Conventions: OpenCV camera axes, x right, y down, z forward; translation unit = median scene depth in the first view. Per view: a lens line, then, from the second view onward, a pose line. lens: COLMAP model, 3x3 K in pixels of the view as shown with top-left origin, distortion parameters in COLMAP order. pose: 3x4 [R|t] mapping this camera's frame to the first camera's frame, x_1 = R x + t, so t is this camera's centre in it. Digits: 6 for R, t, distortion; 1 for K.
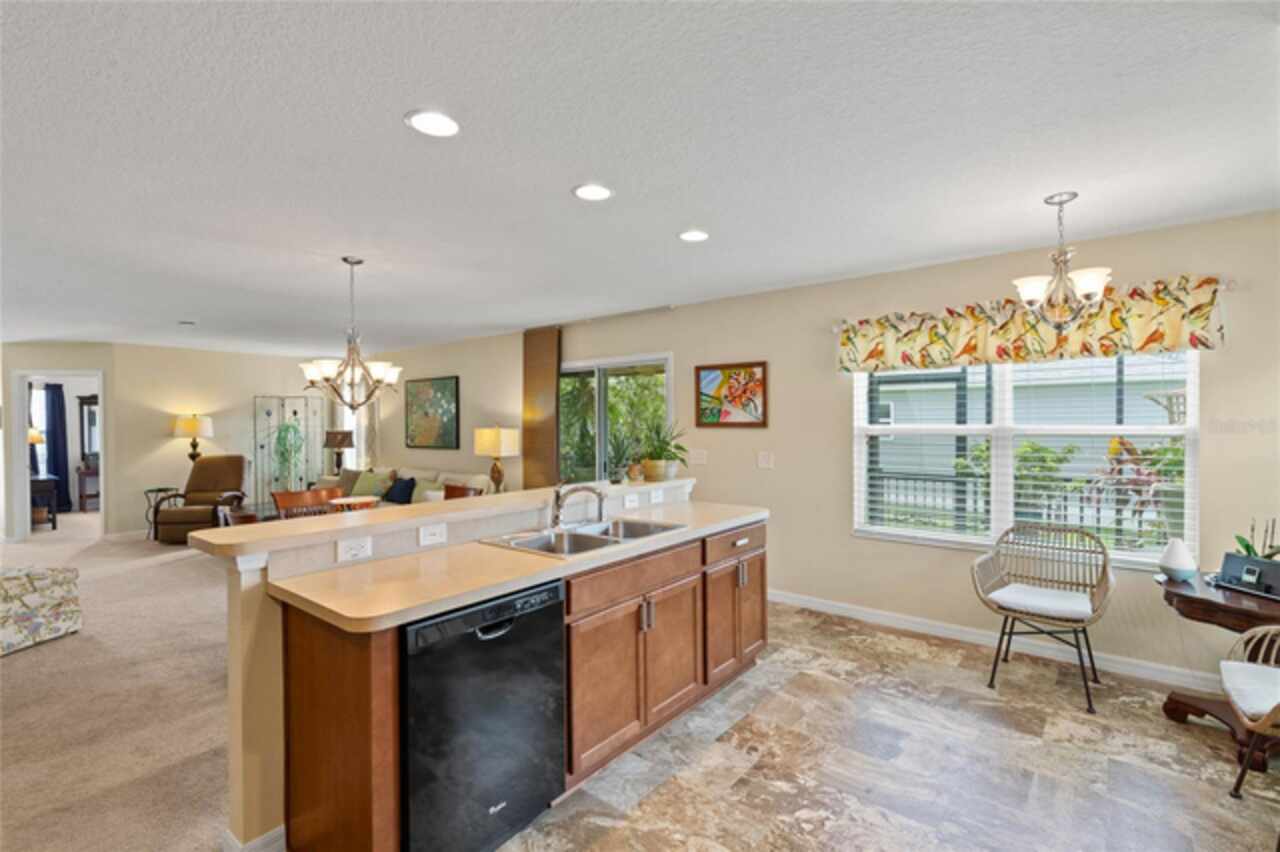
lens RADIAL K [[586.3, 0, 643.8], [0, 586.3, 422.6], [0, 0, 1]] dist [0.009483, 0.000359]
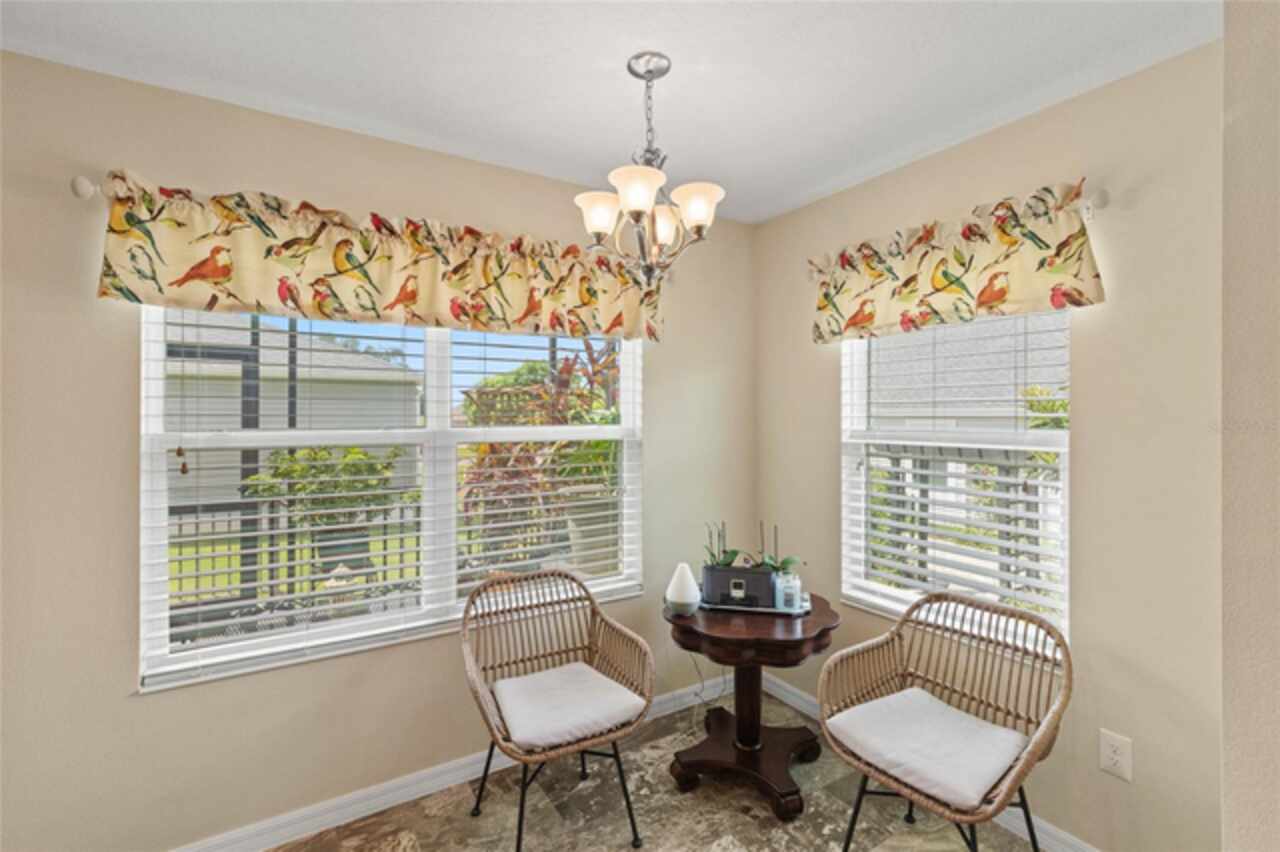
lens RADIAL K [[586.3, 0, 640.8], [0, 586.3, 418.4], [0, 0, 1]] dist [0.009483, 0.000359]
pose [[0.324399, 0.007687, 0.945889, 0.077757], [0.003192, 0.999952, -0.009221, 0.000877], [-0.945915, 0.006011, 0.324359, 0.561113]]
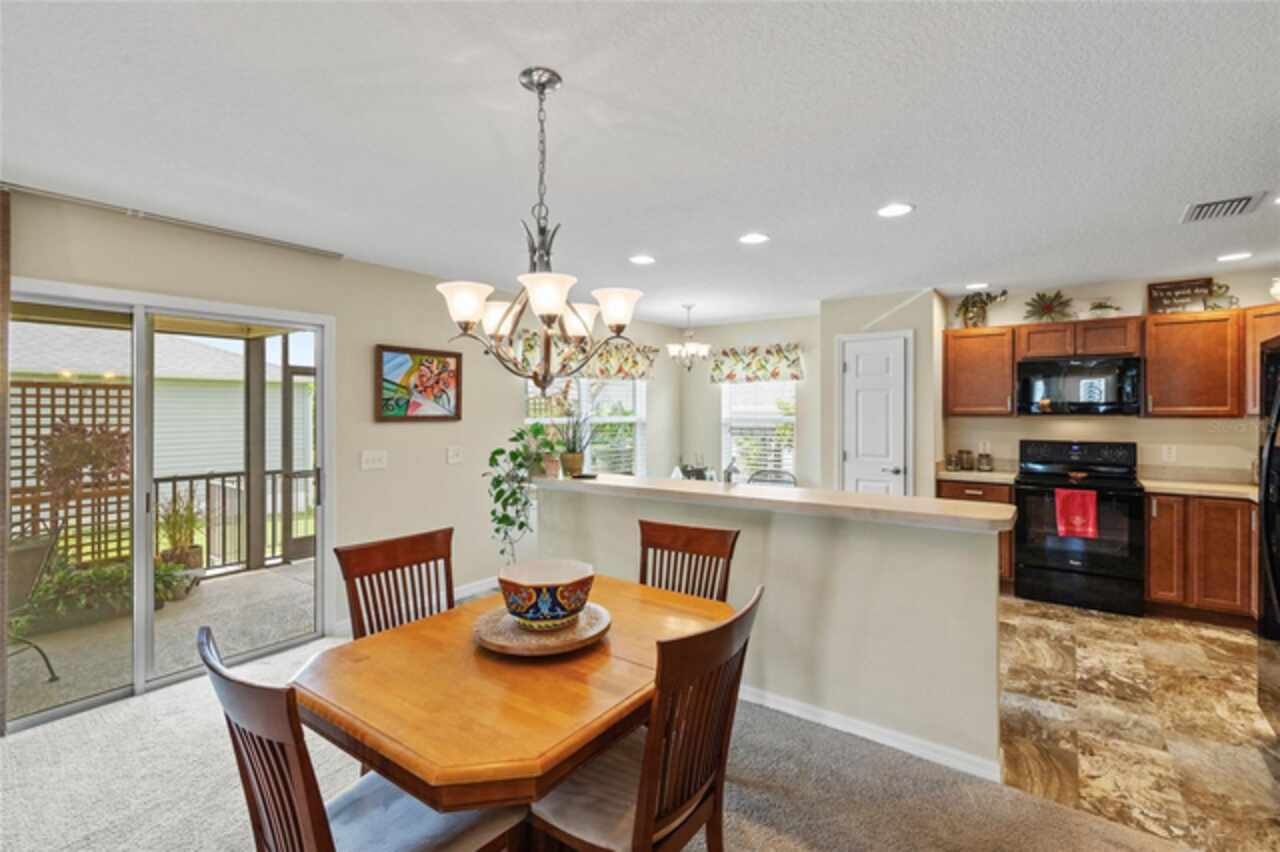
lens RADIAL K [[586.3, 0, 646.8], [0, 586.3, 418.9], [0, 0, 1]] dist [0.009483, 0.000359]
pose [[-0.052171, -0.002163, 0.998636, -0.922705], [0.008855, 0.999957, 0.002628, 0.006252], [-0.998599, 0.008980, -0.052150, 0.871828]]
